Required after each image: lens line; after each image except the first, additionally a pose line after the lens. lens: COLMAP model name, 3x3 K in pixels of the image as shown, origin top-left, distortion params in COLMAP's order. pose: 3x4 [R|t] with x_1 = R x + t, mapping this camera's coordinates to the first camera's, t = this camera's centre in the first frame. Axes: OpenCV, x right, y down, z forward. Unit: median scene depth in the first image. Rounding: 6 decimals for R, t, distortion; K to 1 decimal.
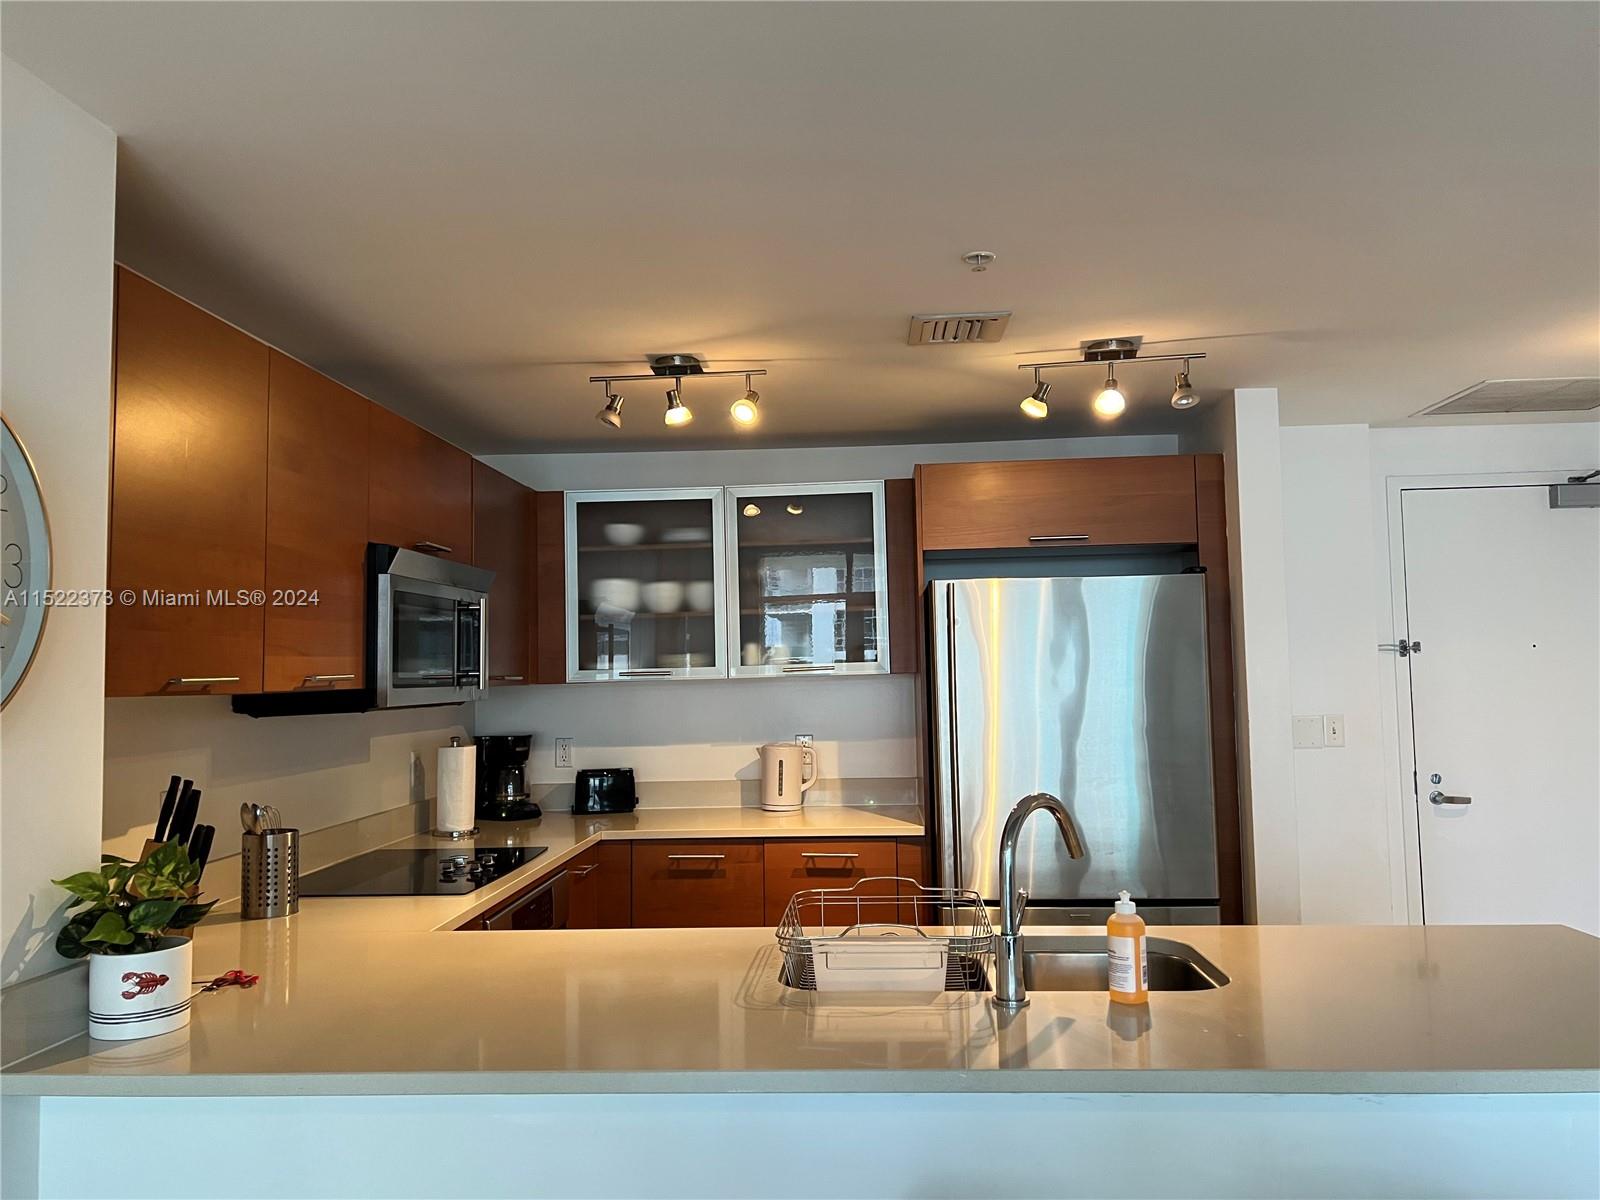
lens RADIAL K [[1209.7, 0, 806.0], [0, 1209.7, 592.3], [0, 0, 1]] dist [0.056654, -0.016574]
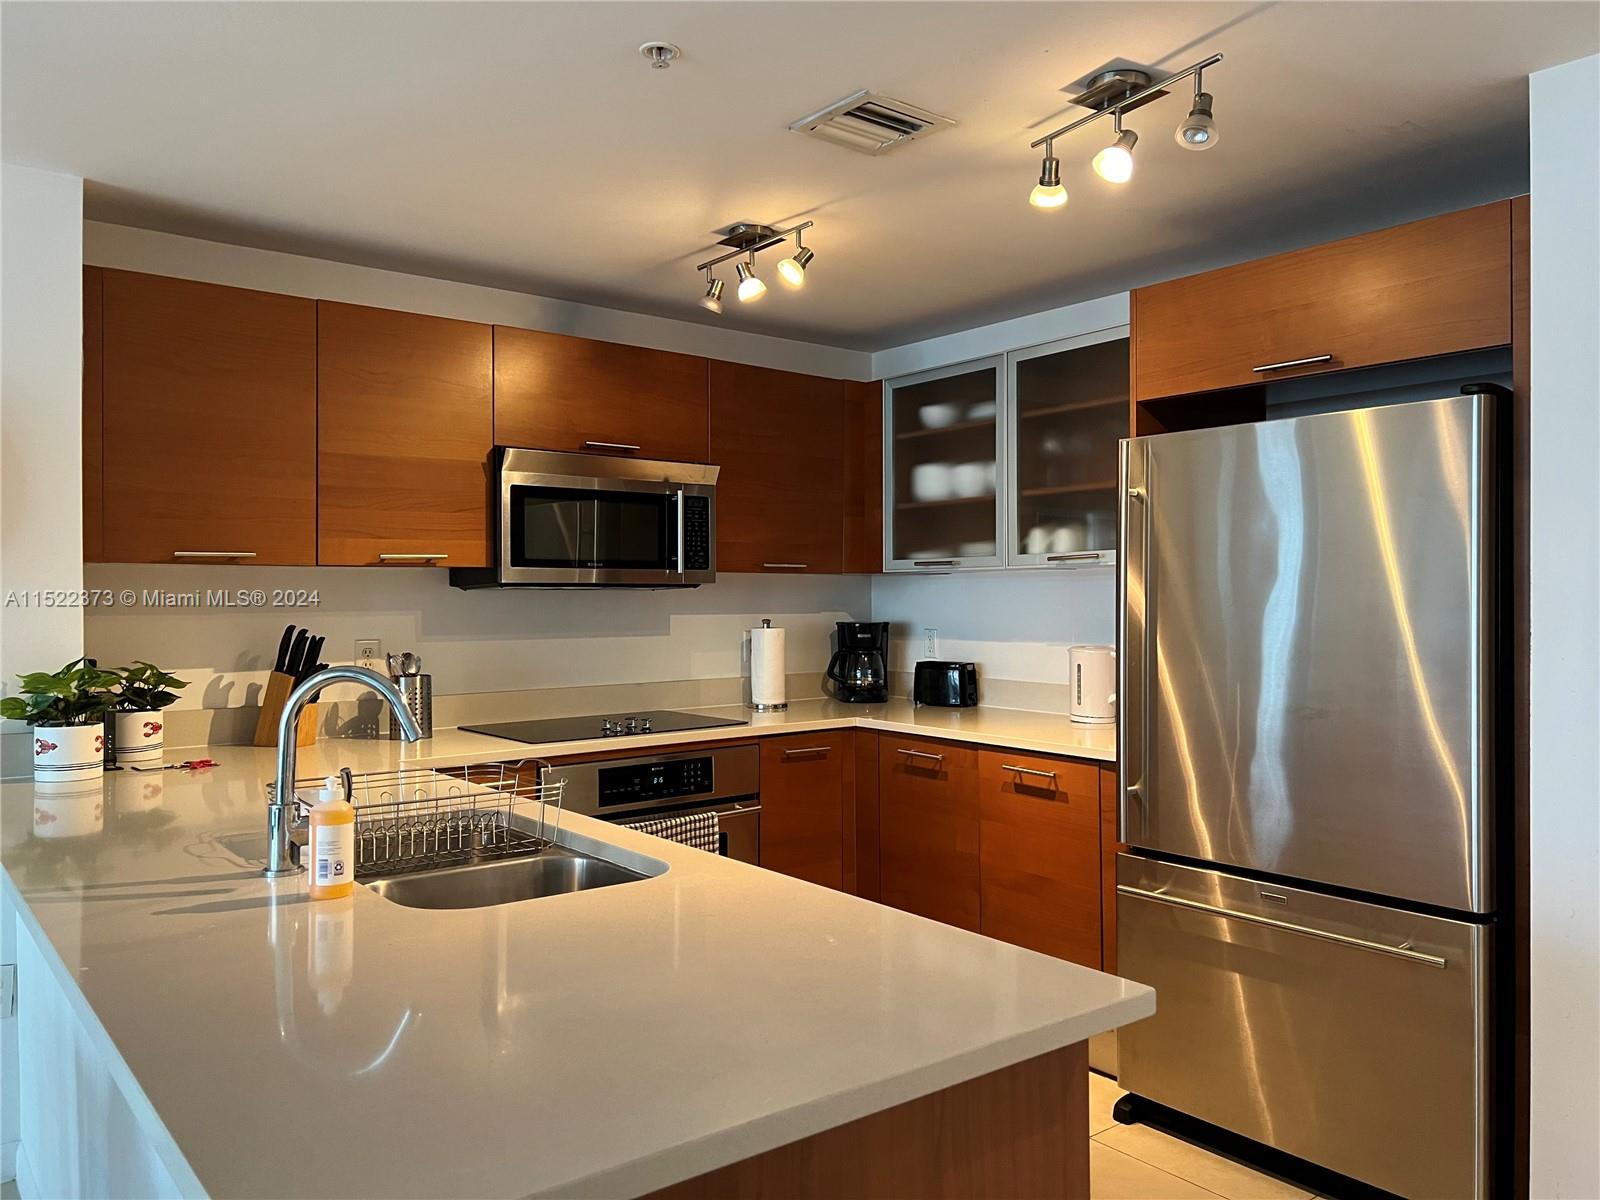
lens RADIAL K [[1209.7, 0, 800.0], [0, 1209.7, 604.9], [0, 0, 1]] dist [0.056654, -0.016574]
pose [[0.649426, 0.028794, -0.759879, 0.517686], [0.033894, 0.997194, 0.066754, 0.032767], [0.759669, -0.069107, 0.646628, 0.299528]]
